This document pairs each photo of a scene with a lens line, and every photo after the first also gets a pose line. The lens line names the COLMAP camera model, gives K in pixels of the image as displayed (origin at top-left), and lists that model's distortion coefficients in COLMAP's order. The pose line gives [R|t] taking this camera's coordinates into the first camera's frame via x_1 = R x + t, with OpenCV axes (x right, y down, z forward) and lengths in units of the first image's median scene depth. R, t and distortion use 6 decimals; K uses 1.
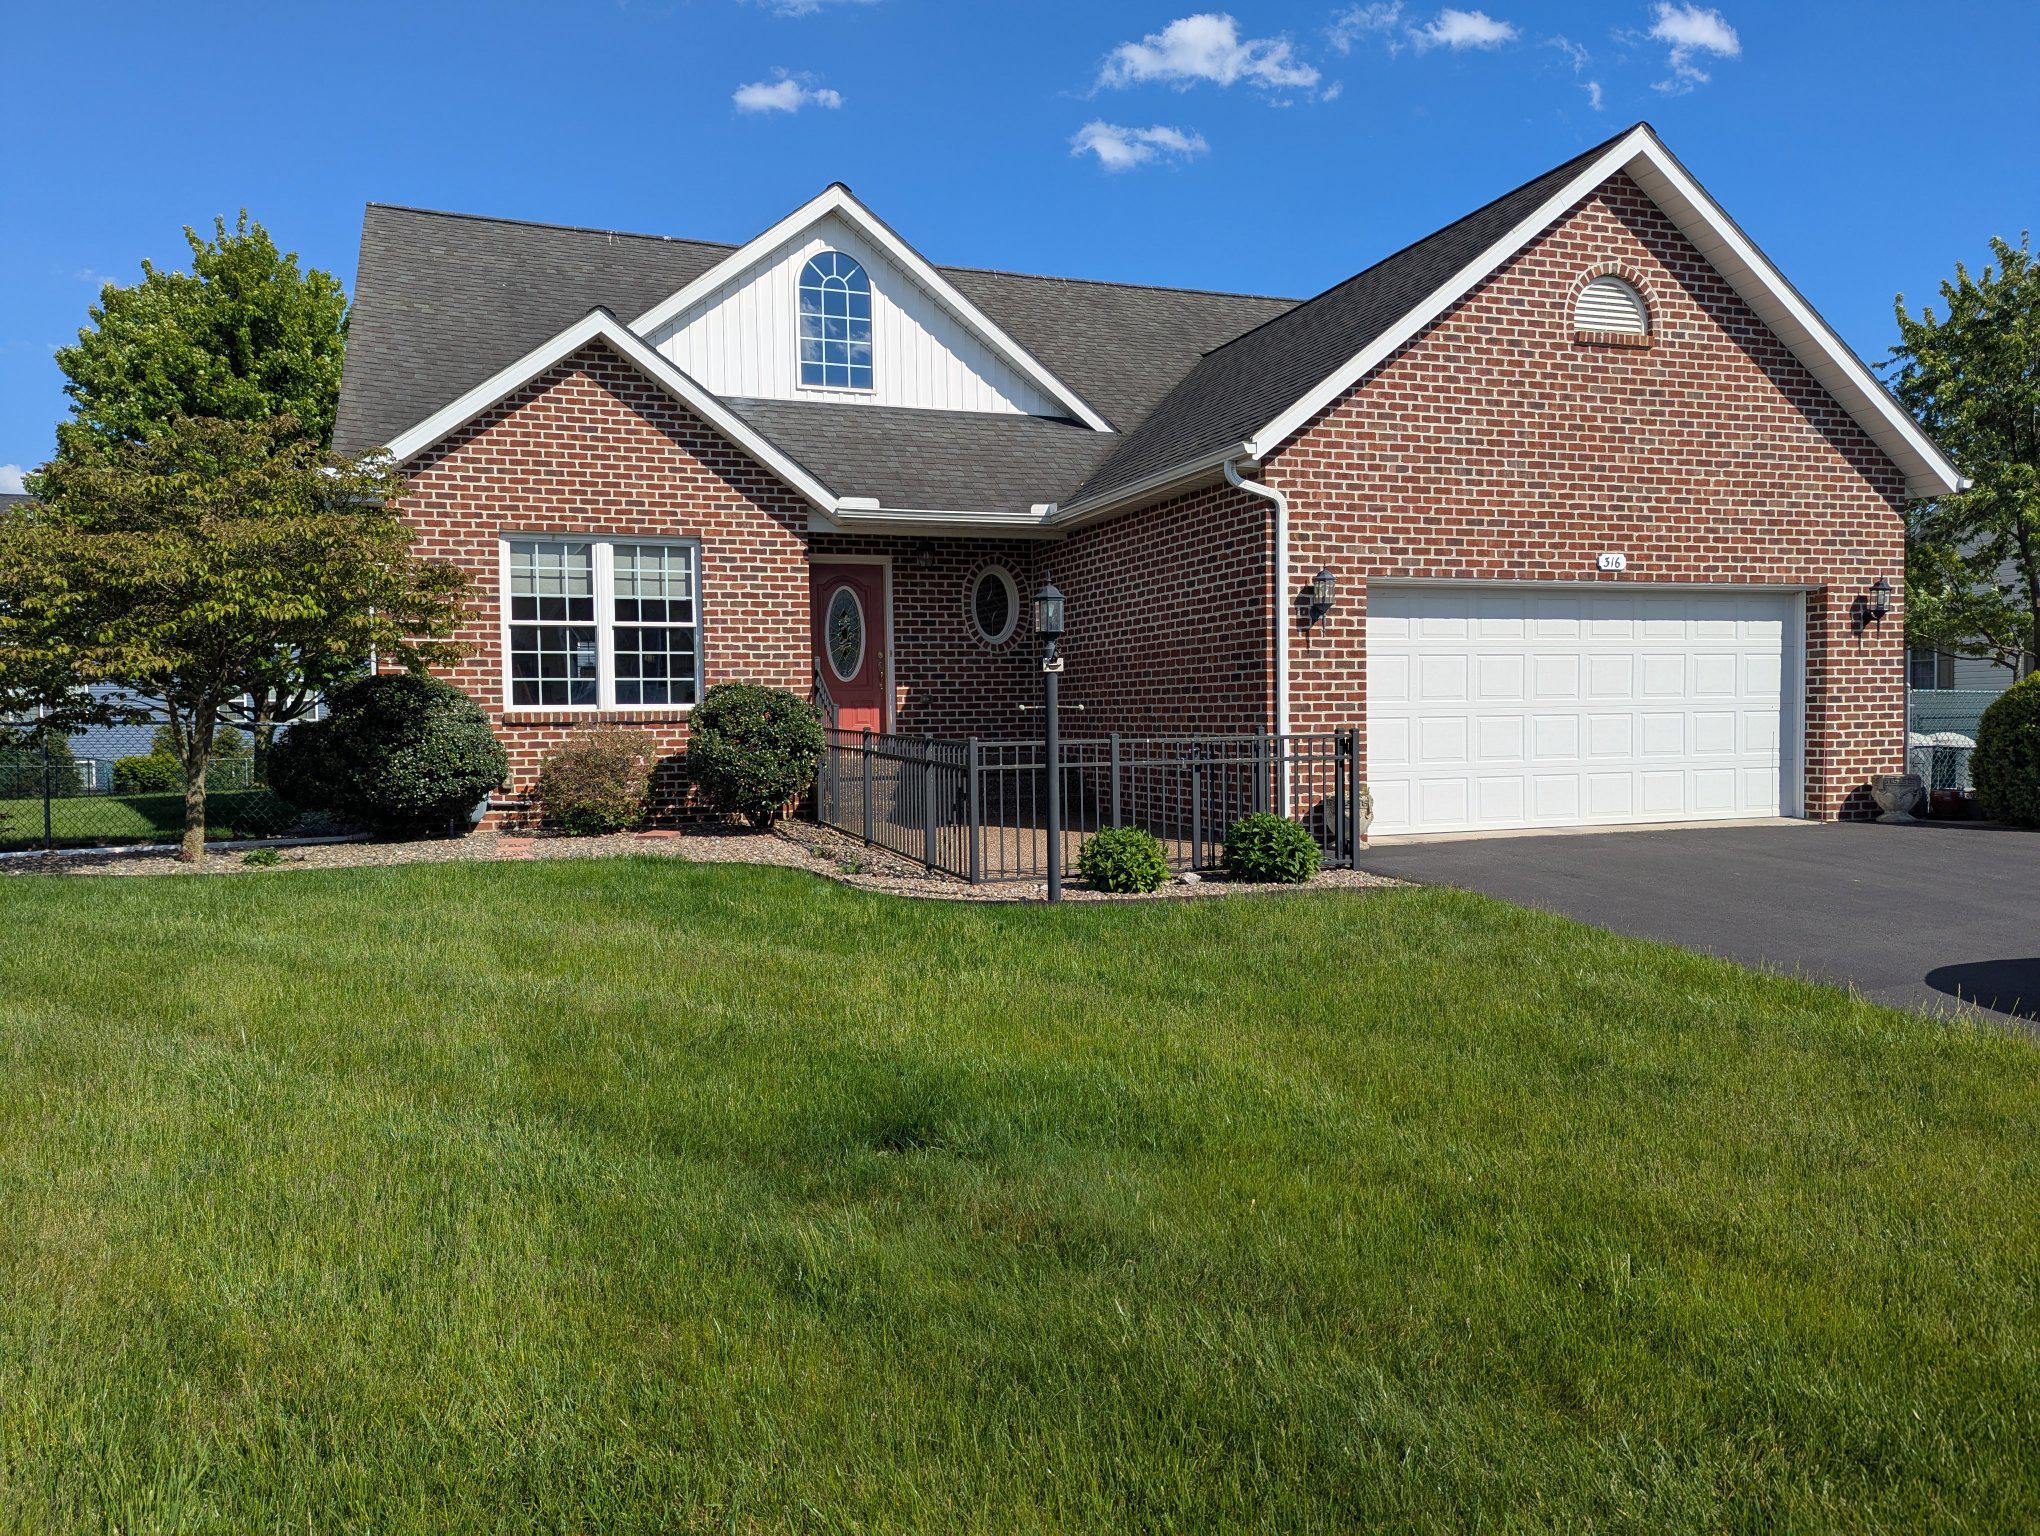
lens RADIAL K [[1439.4, 0, 1021.0], [0, 1439.4, 778.5], [0, 0, 1]] dist [0.026748, -0.004454]
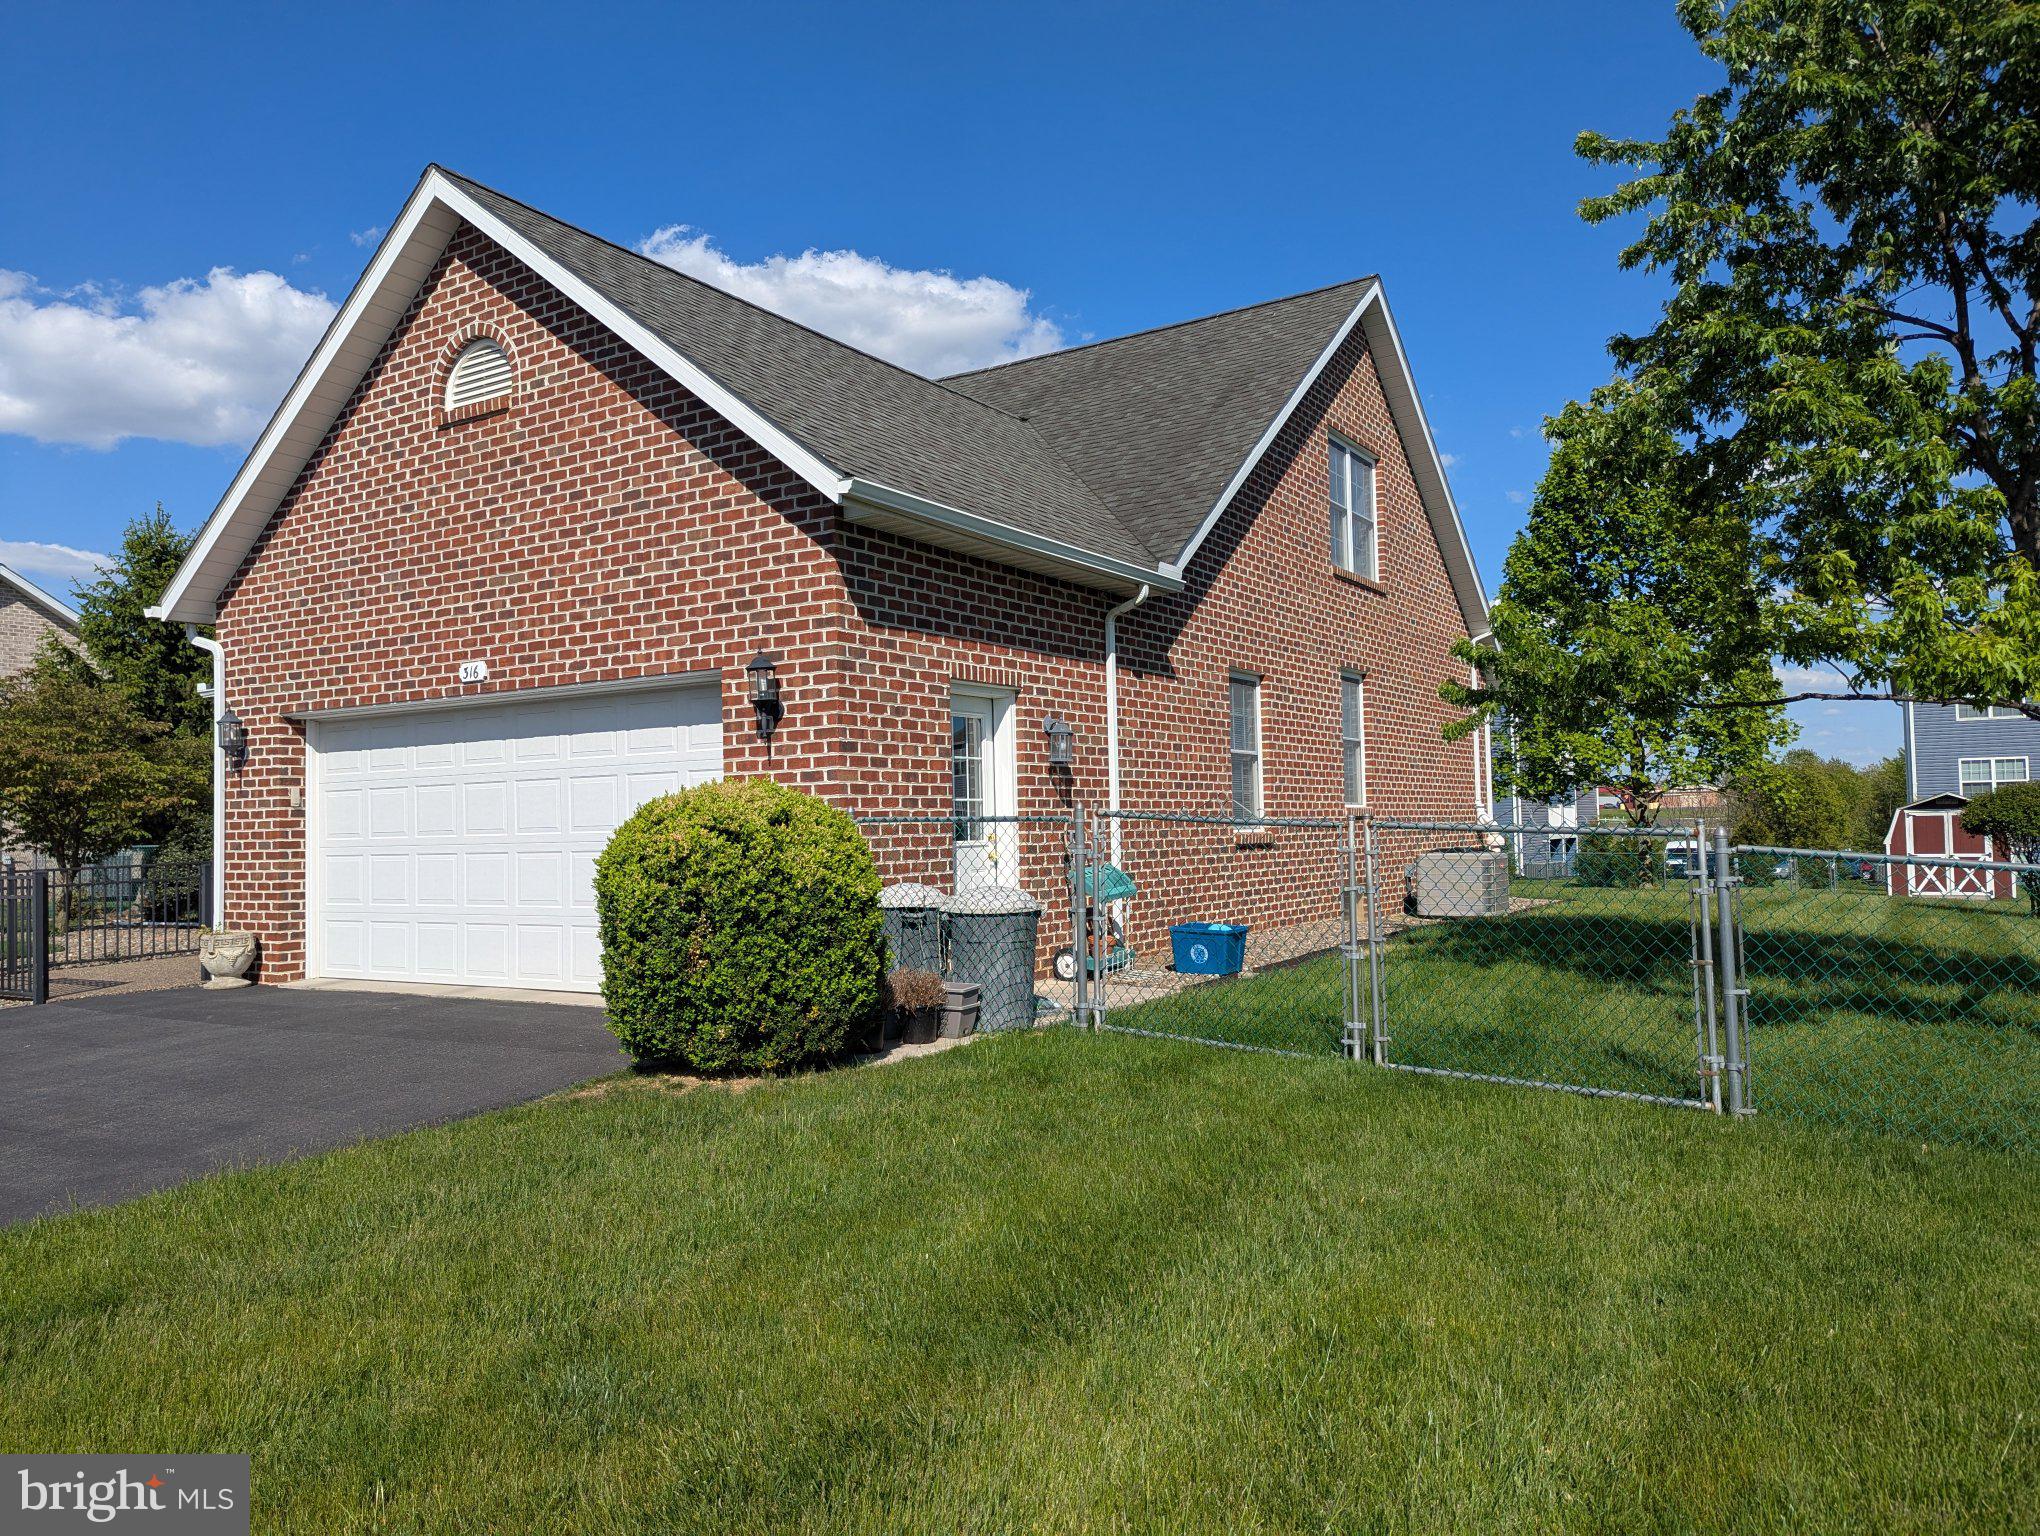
lens RADIAL K [[1439.4, 0, 1016.8], [0, 1439.4, 756.8], [0, 0, 1]] dist [0.026748, -0.004454]
pose [[0.619990, -0.034332, -0.783858, 1.216069], [-0.016330, 0.998261, -0.056640, -0.056694], [0.784439, 0.047917, 0.618352, 0.708535]]
